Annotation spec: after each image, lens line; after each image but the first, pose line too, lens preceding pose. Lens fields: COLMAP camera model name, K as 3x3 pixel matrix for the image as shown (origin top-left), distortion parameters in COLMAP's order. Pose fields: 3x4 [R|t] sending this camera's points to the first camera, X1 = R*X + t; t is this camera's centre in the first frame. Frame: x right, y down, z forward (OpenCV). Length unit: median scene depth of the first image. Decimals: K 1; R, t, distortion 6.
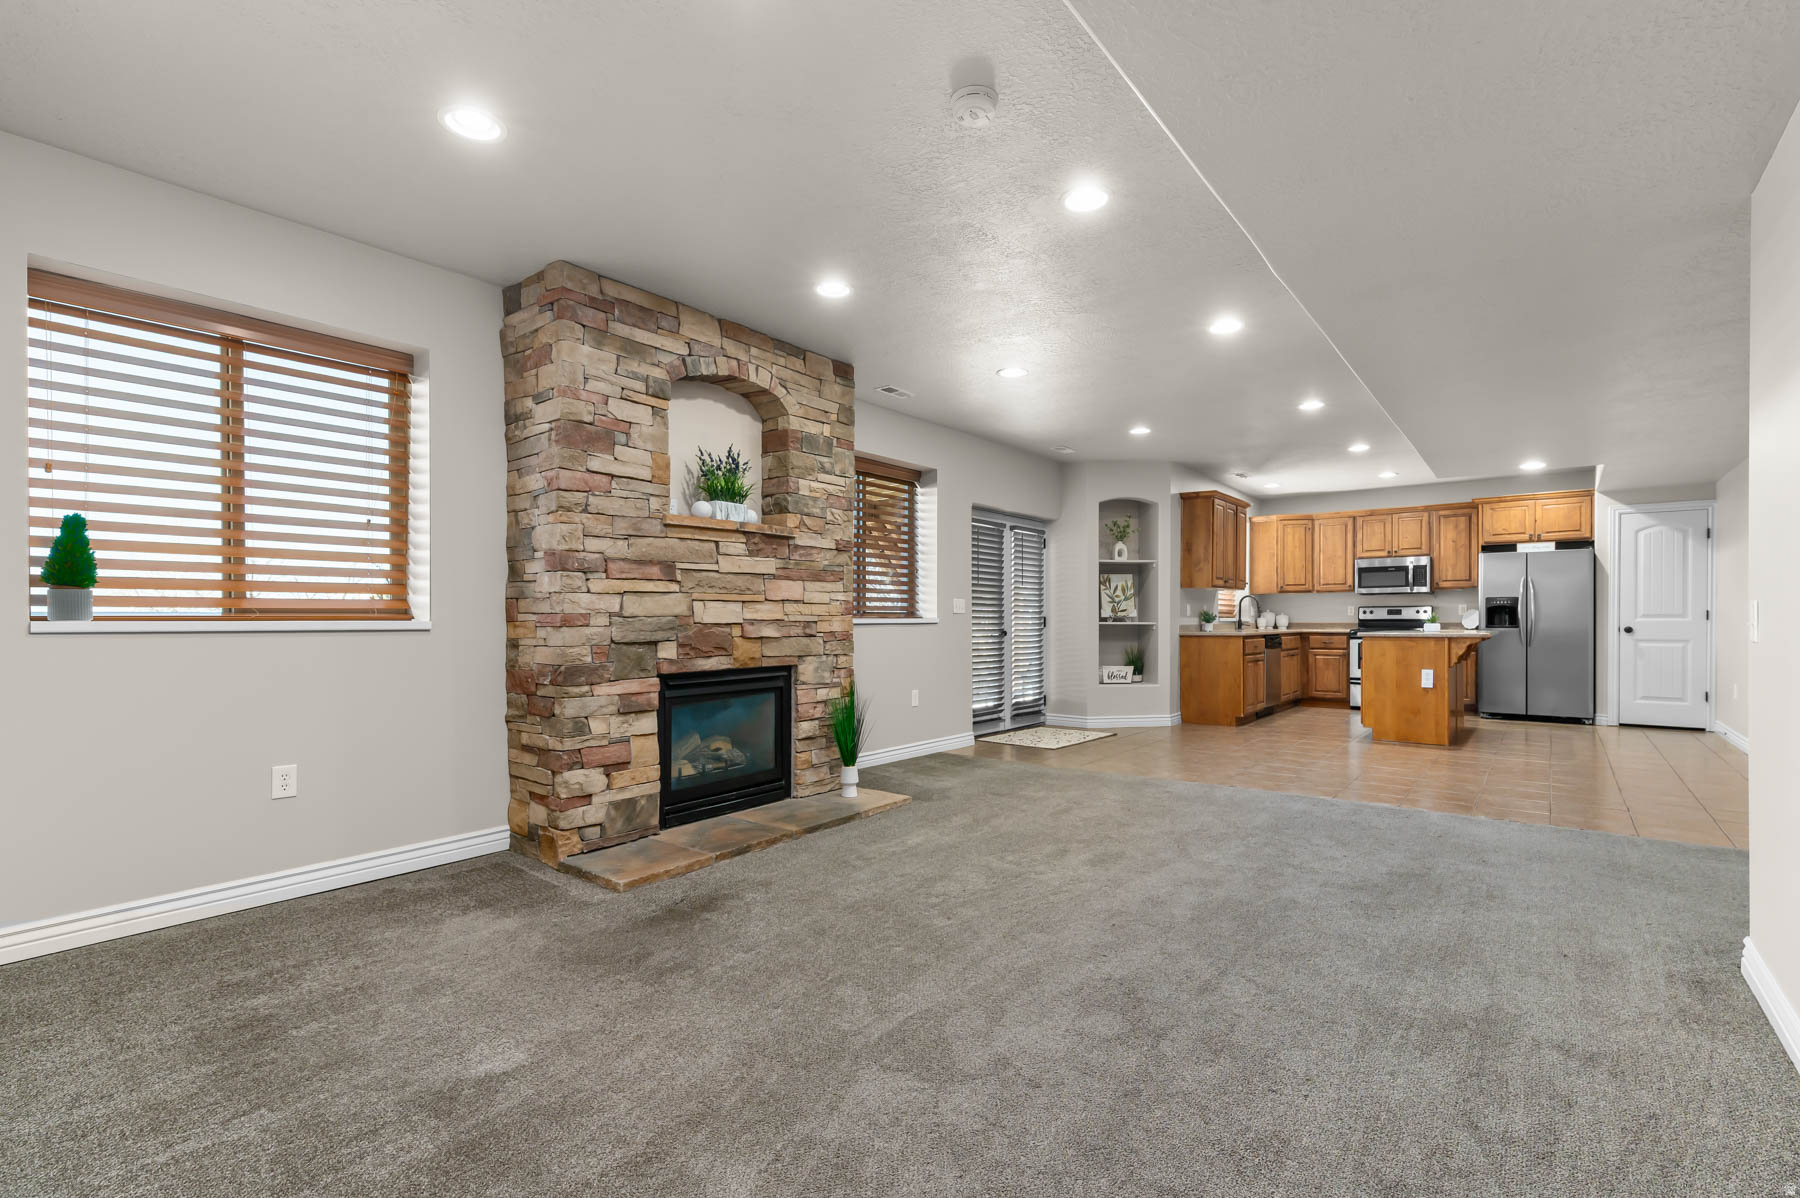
lens RADIAL K [[817.6, 0, 916.1], [0, 817.6, 625.0], [0, 0, 1]] dist [0.016194, 0.000453]
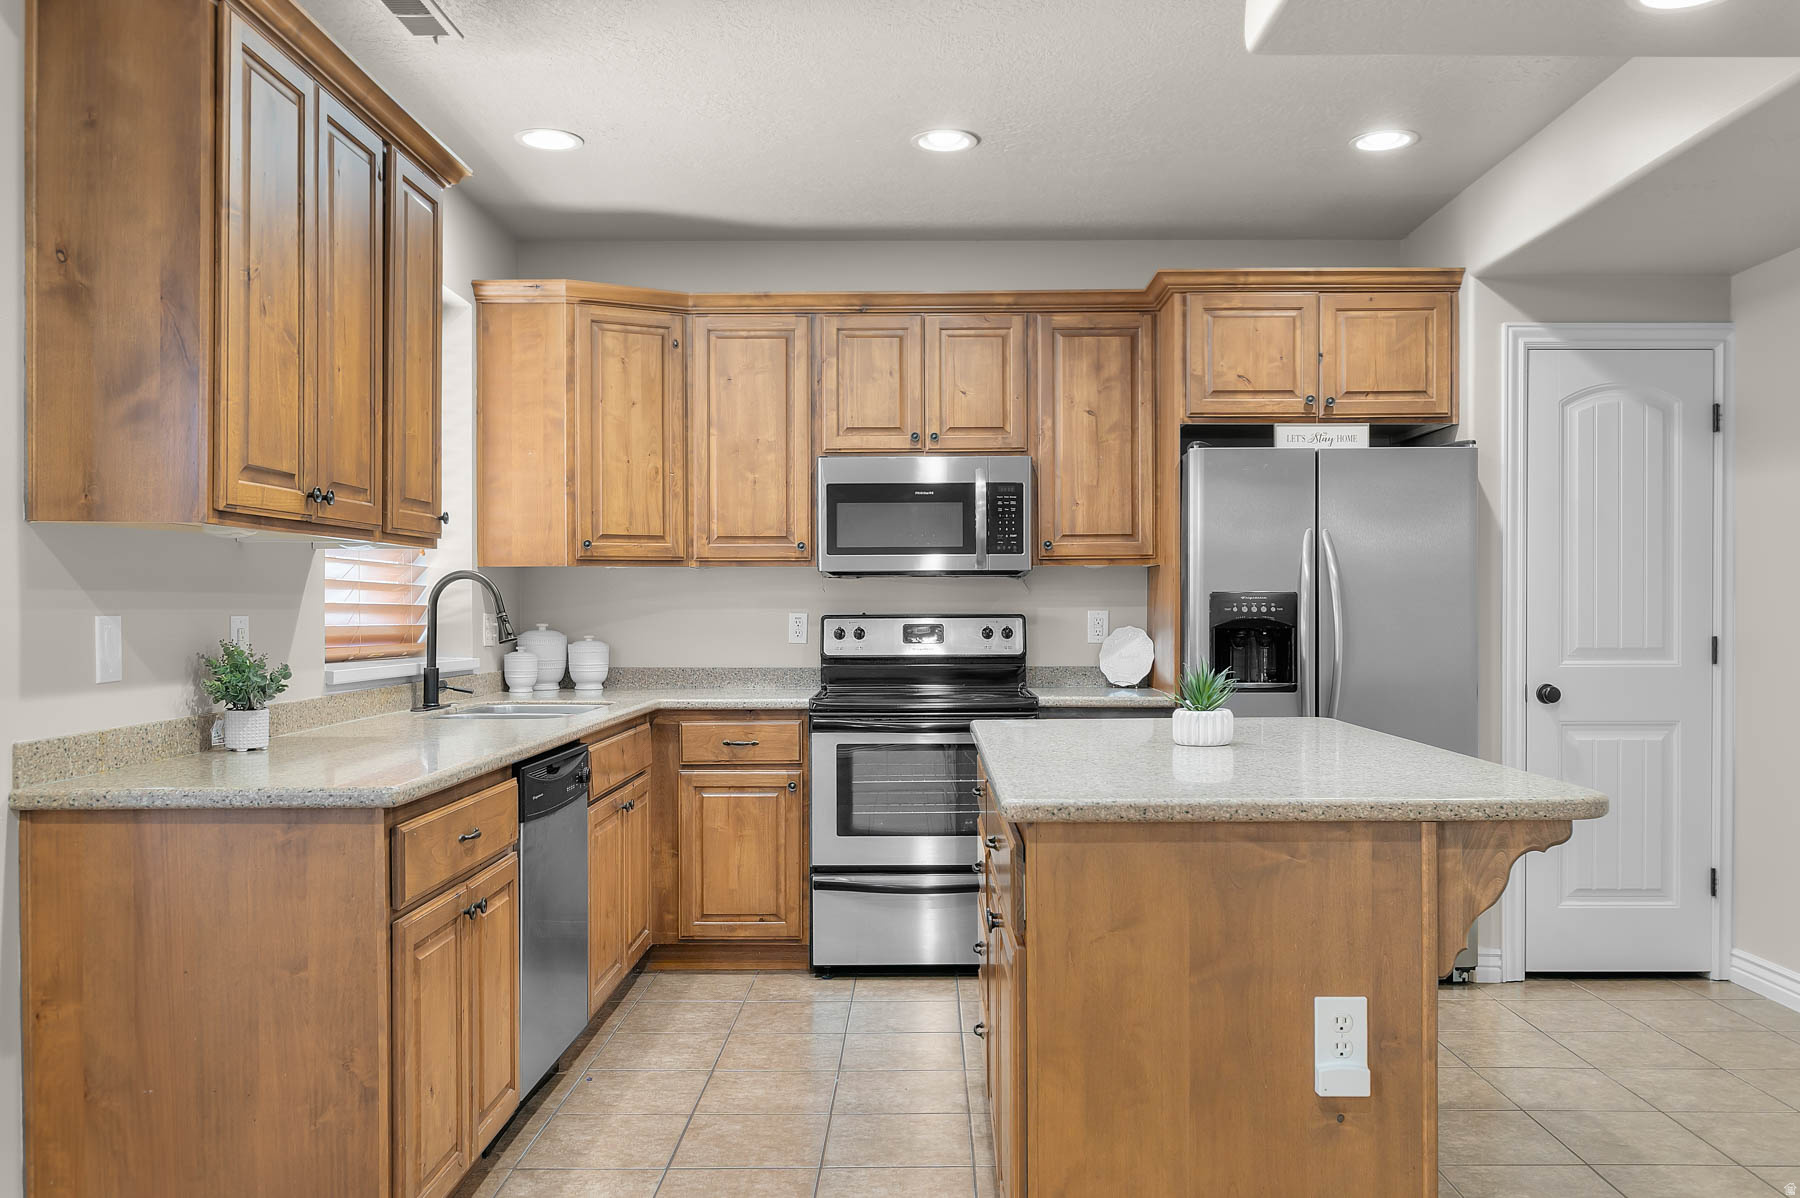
lens RADIAL K [[1441.4, 0, 924.2], [0, 1441.4, 620.5], [0, 0, 1]] dist [0.005055, -0.008941]
pose [[0.794317, -0.003889, 0.607491, 0.290853], [0.004767, 0.999989, 0.000168, -0.024190], [-0.607484, 0.002762, 0.794327, 0.658607]]
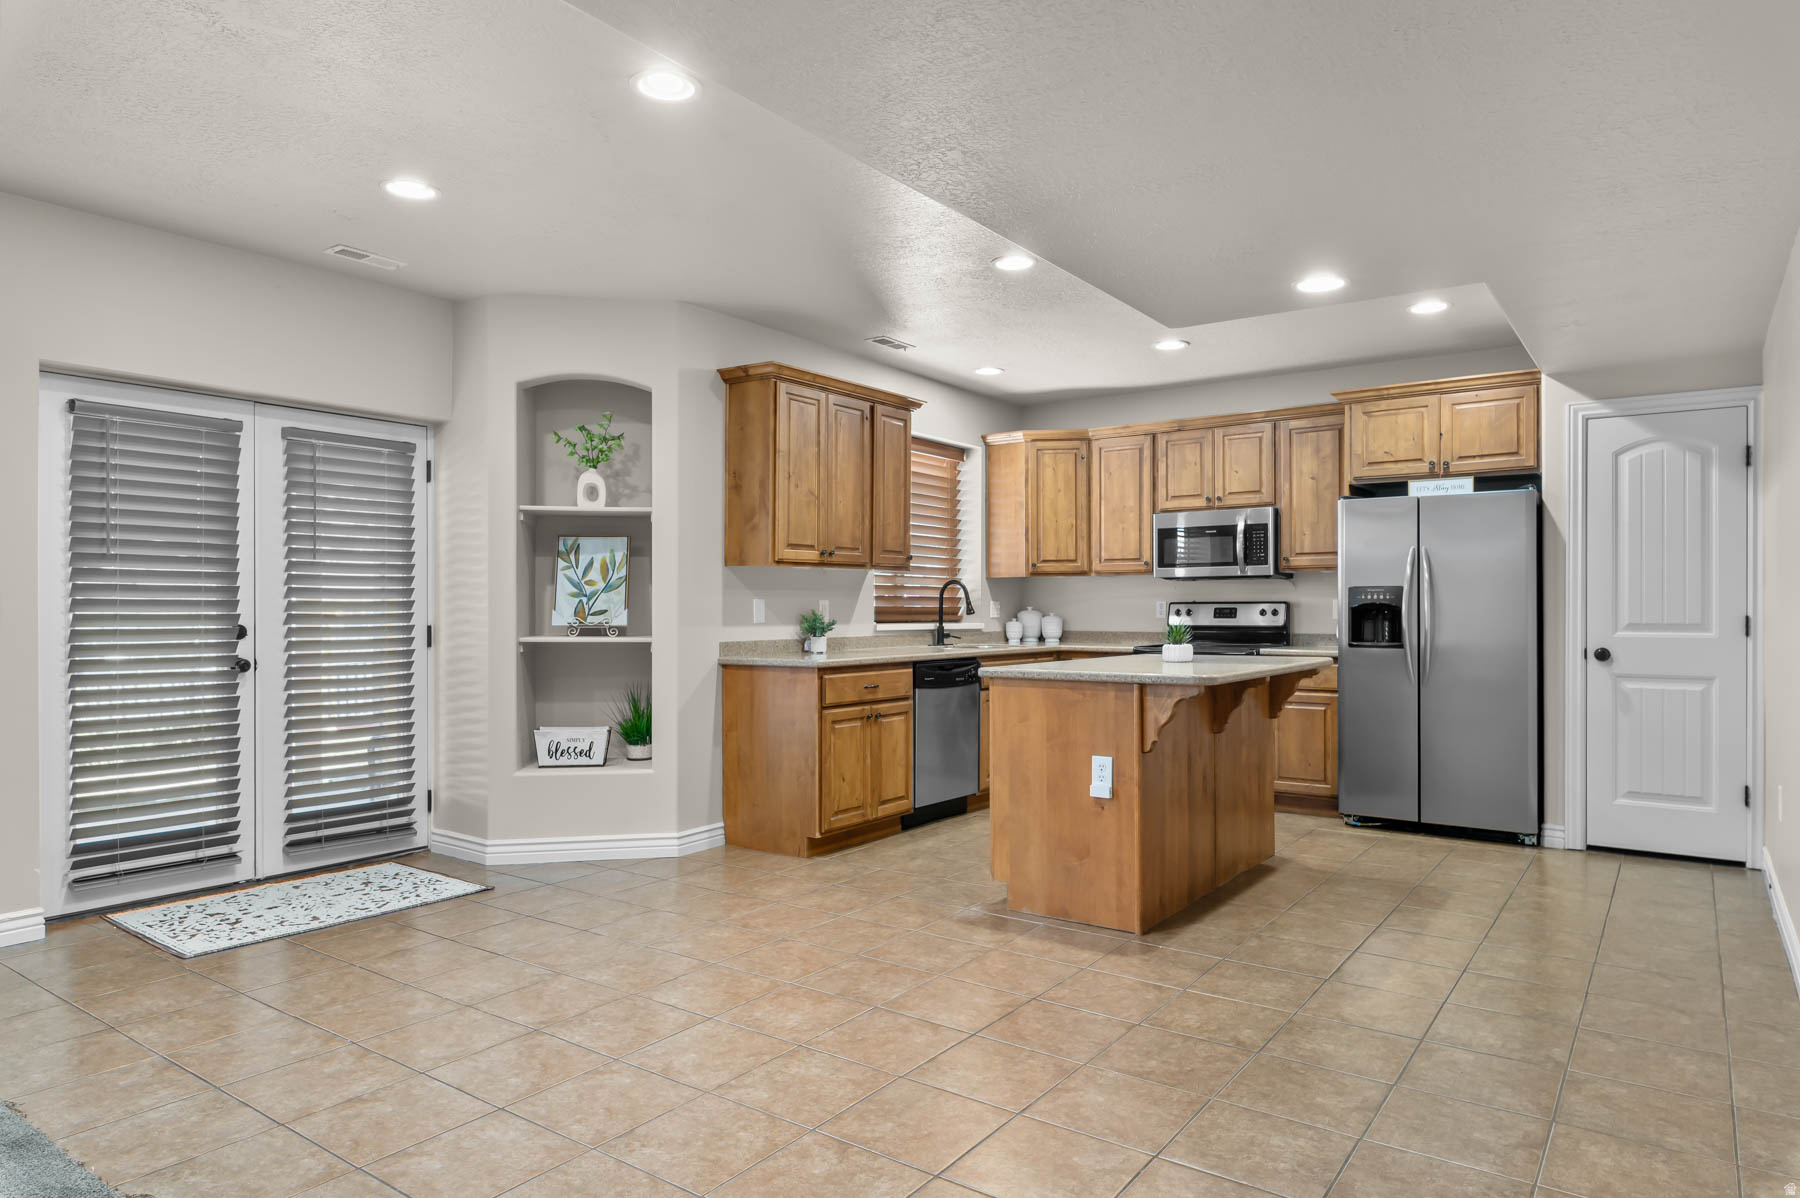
lens RADIAL K [[1081.0, 0, 903.4], [0, 1081.0, 607.1], [0, 0, 1]] dist [0.006507, -0.002115]
pose [[0.999545, 0.001663, 0.030105, 0.410530], [-0.001428, 0.999968, -0.007838, -0.015963], [-0.030118, 0.007791, 0.999516, 0.356691]]
